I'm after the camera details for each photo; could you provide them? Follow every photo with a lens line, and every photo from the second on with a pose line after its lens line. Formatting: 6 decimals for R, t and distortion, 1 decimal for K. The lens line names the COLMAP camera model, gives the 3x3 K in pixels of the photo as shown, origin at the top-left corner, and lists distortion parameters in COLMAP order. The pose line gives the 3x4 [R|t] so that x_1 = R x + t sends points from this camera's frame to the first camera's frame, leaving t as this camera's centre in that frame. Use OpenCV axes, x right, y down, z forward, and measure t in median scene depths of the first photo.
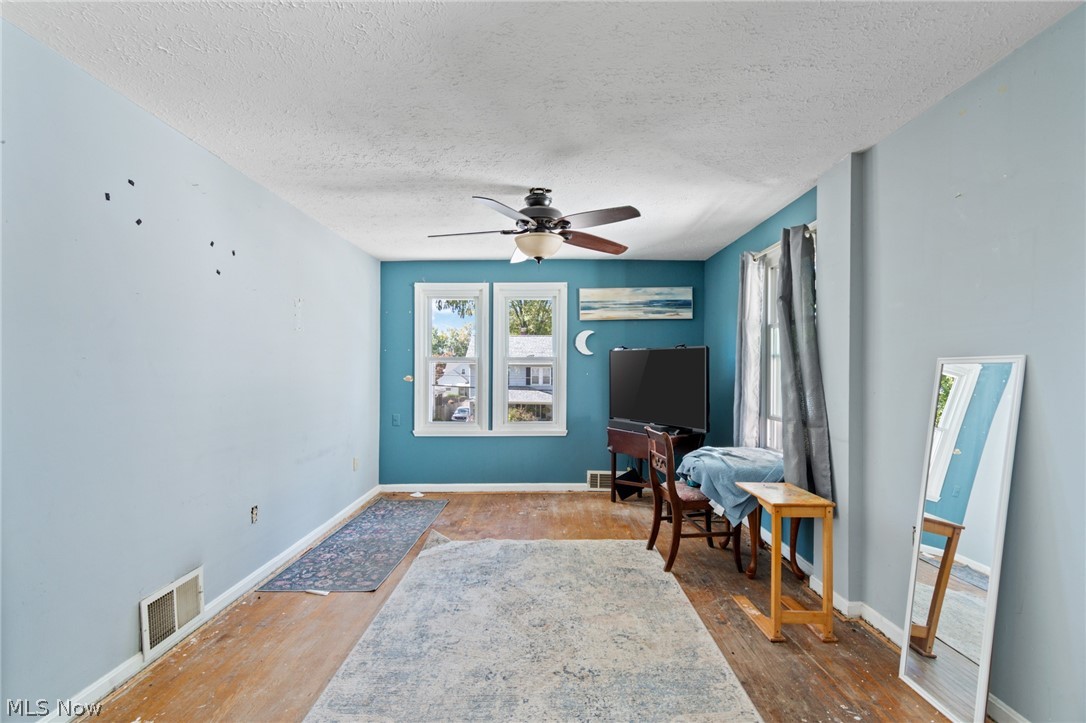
lens RADIAL K [[485.9, 0, 541.8], [0, 485.9, 368.4], [0, 0, 1]] dist [0.001055, -0.000053]
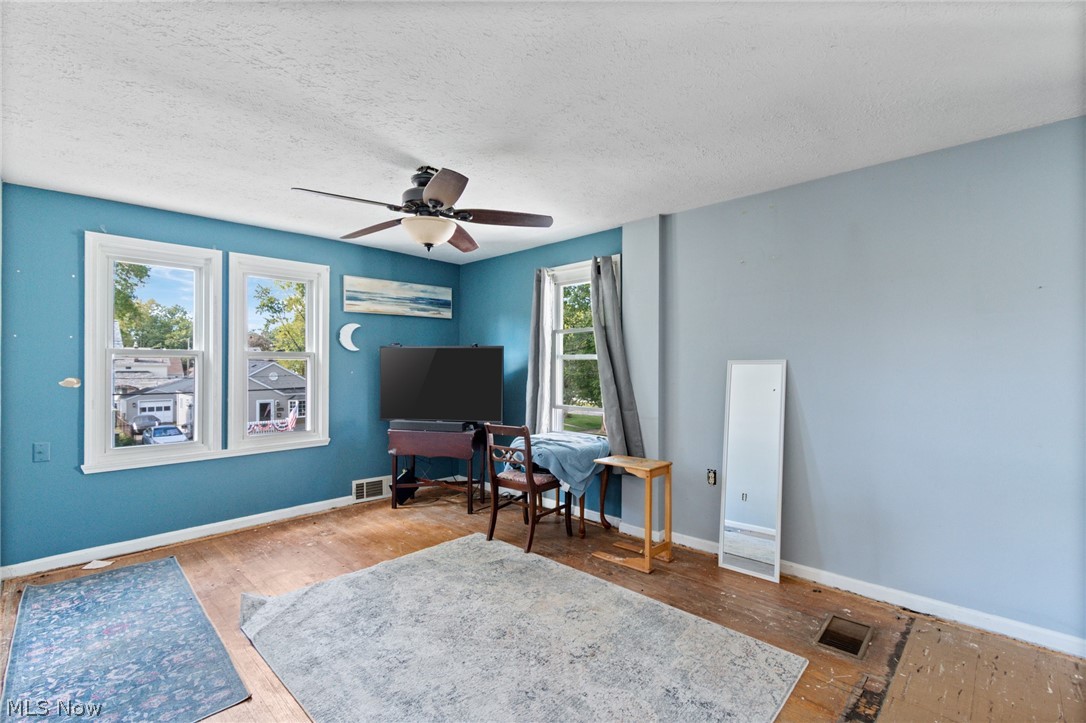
lens RADIAL K [[485.9, 0, 541.8], [0, 485.9, 368.4], [0, 0, 1]] dist [0.001055, -0.000053]
pose [[0.692194, -0.005088, 0.721693, -0.331397], [-0.000837, 0.999969, 0.007852, -0.003763], [-0.721711, -0.006039, 0.692168, 0.144515]]
